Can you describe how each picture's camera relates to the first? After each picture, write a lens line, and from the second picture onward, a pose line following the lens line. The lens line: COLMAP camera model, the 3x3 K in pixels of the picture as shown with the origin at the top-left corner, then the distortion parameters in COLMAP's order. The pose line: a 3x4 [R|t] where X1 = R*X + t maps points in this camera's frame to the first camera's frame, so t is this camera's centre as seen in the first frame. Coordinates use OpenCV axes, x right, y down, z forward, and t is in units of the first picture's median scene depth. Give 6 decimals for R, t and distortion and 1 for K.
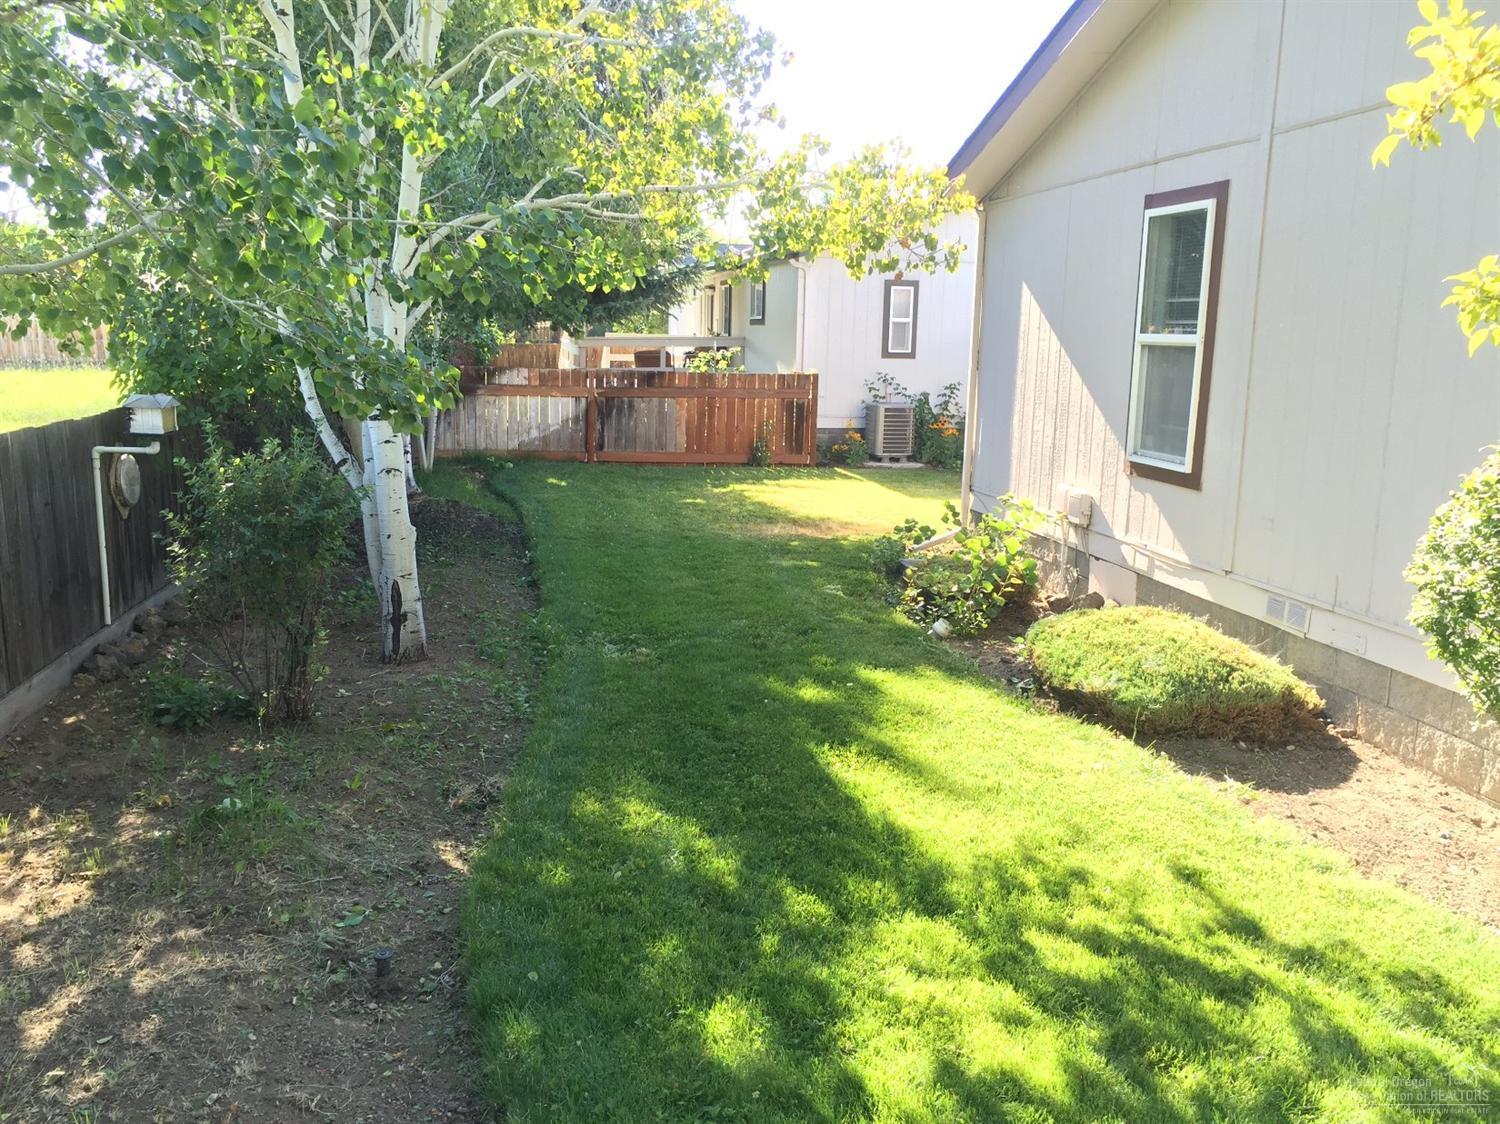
lens RADIAL K [[1268.6, 0, 750.0], [0, 1268.6, 562.0], [0, 0, 1]] dist [0.040876, -0.001945]
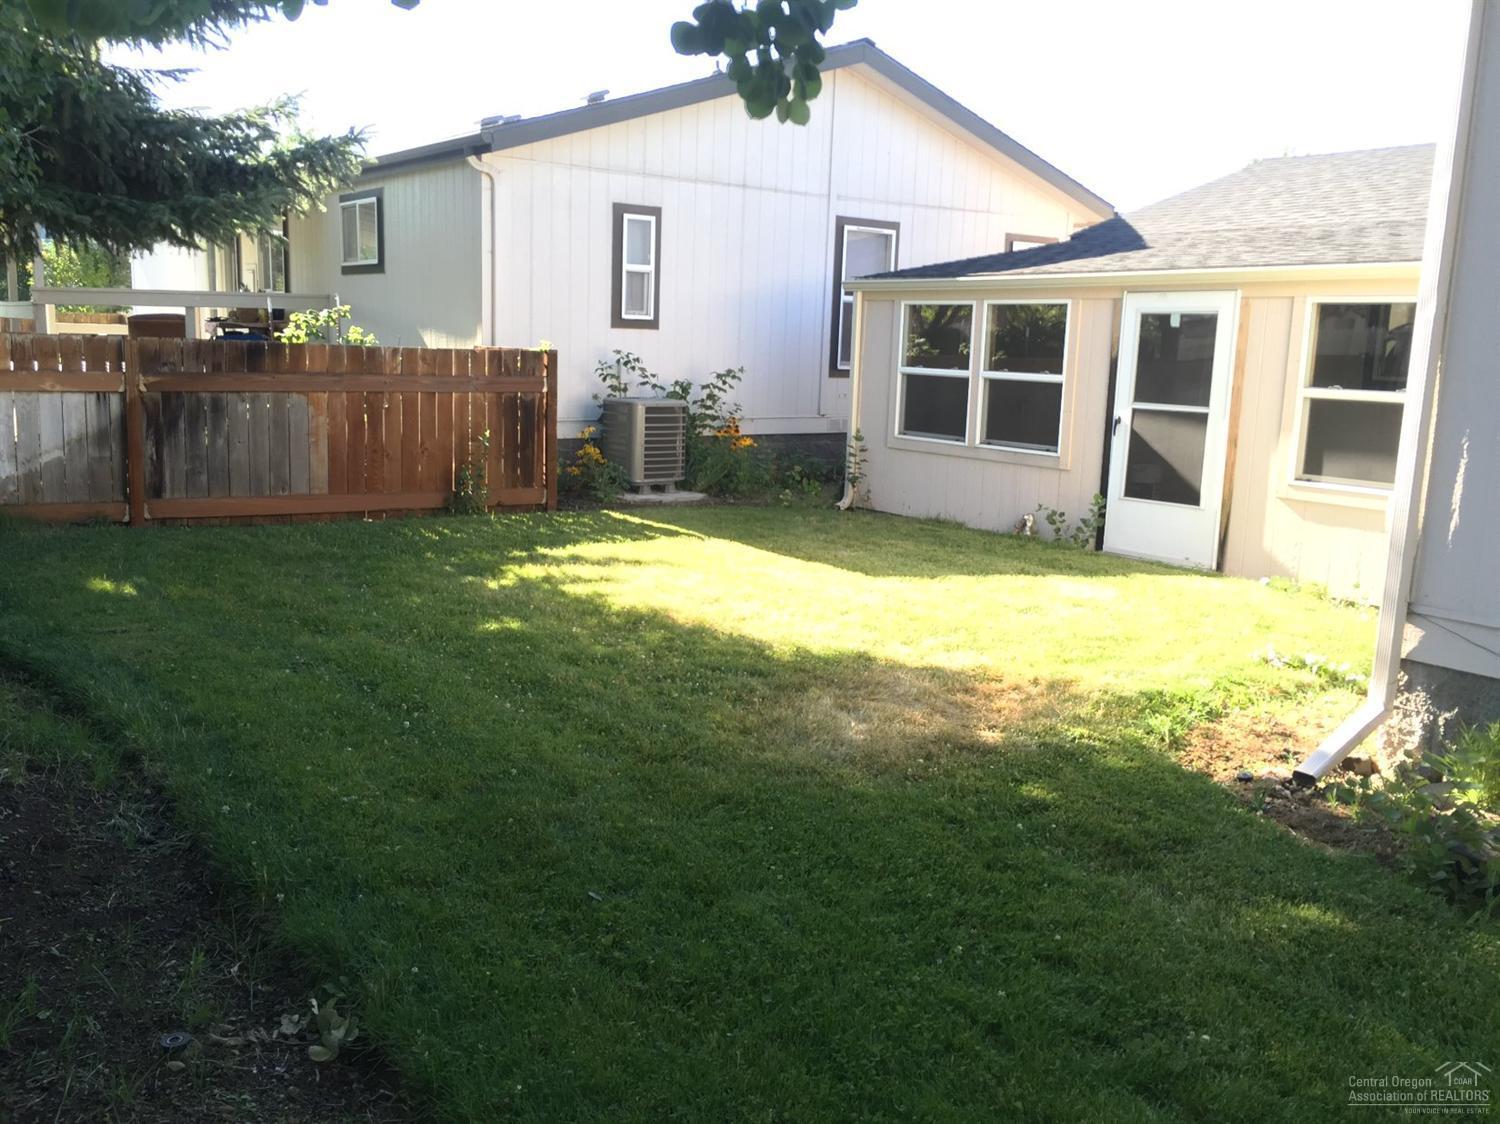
lens RADIAL K [[1268.6, 0, 750.0], [0, 1268.6, 562.0], [0, 0, 1]] dist [0.040876, -0.001945]
pose [[0.905362, -0.064318, 0.419741, -0.116904], [0.061006, 0.997910, 0.021324, -0.057356], [-0.420235, 0.006301, 0.907394, 0.428687]]
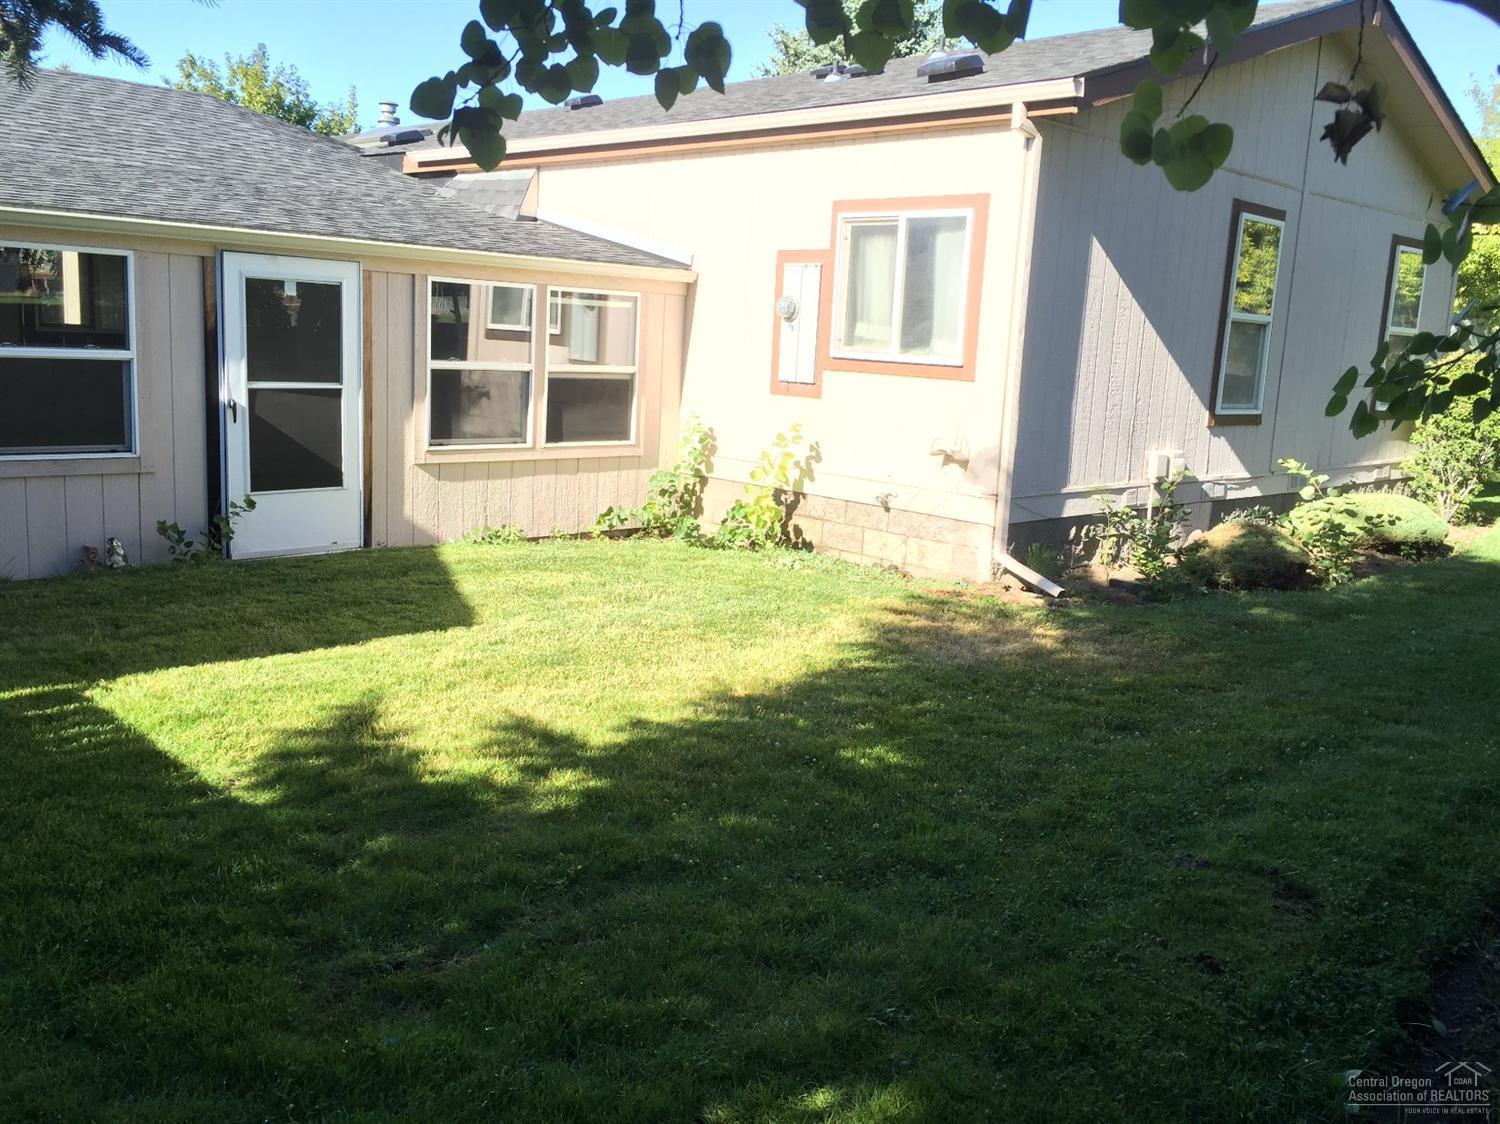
lens RADIAL K [[1268.6, 0, 750.0], [0, 1268.6, 562.0], [0, 0, 1]] dist [0.040876, -0.001945]
pose [[-0.563659, -0.195488, 0.802542, -0.339741], [0.078672, 0.954469, 0.287750, -0.265378], [-0.822253, 0.225330, -0.522615, 1.499654]]
